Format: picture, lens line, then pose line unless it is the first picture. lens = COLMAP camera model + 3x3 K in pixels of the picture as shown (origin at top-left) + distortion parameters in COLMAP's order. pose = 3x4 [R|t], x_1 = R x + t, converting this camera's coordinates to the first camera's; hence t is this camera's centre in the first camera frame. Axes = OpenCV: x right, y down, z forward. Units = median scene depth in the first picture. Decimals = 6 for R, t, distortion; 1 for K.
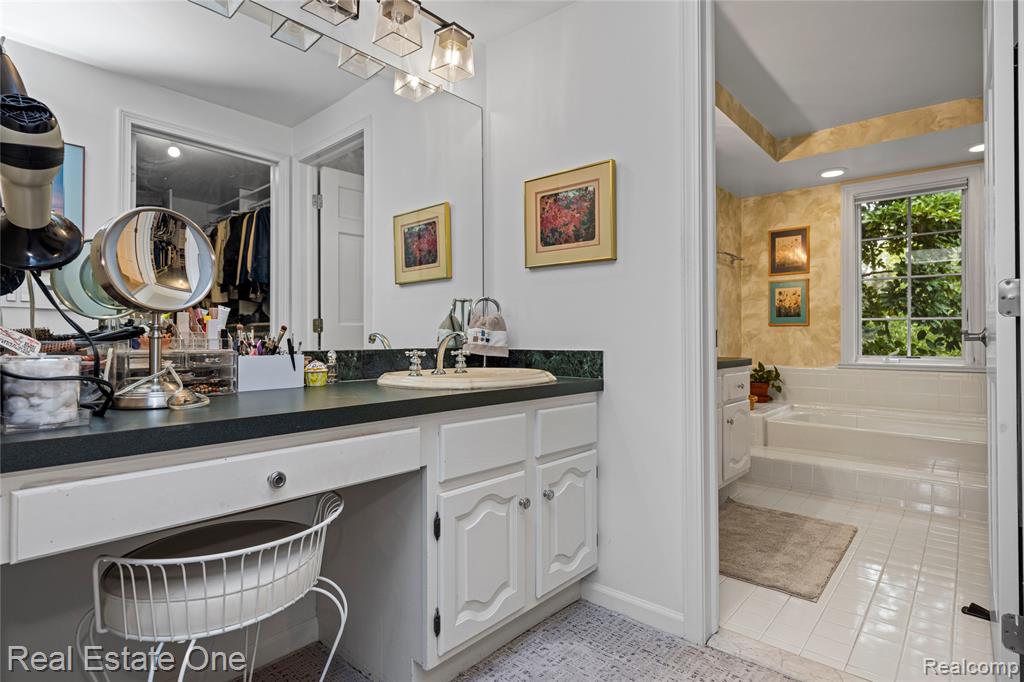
lens RADIAL K [[534.2, 0, 512.5], [0, 534.2, 341.0], [0, 0, 1]] dist [-0.004814, 0.001051]
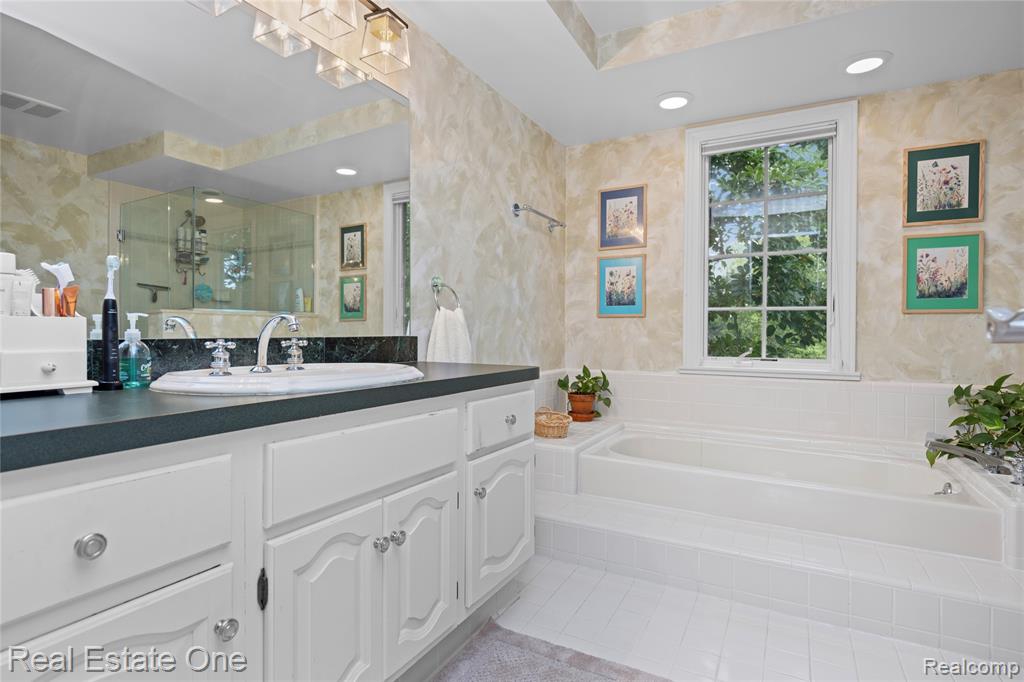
lens RADIAL K [[528.4, 0, 512.2], [0, 528.4, 339.3], [0, 0, 1]] dist [0.003364, -0.000334]
pose [[0.975420, 0.003507, 0.220328, 0.202189], [-0.006334, 0.999906, 0.012124, -0.005193], [-0.220264, -0.013222, 0.975351, 0.304520]]
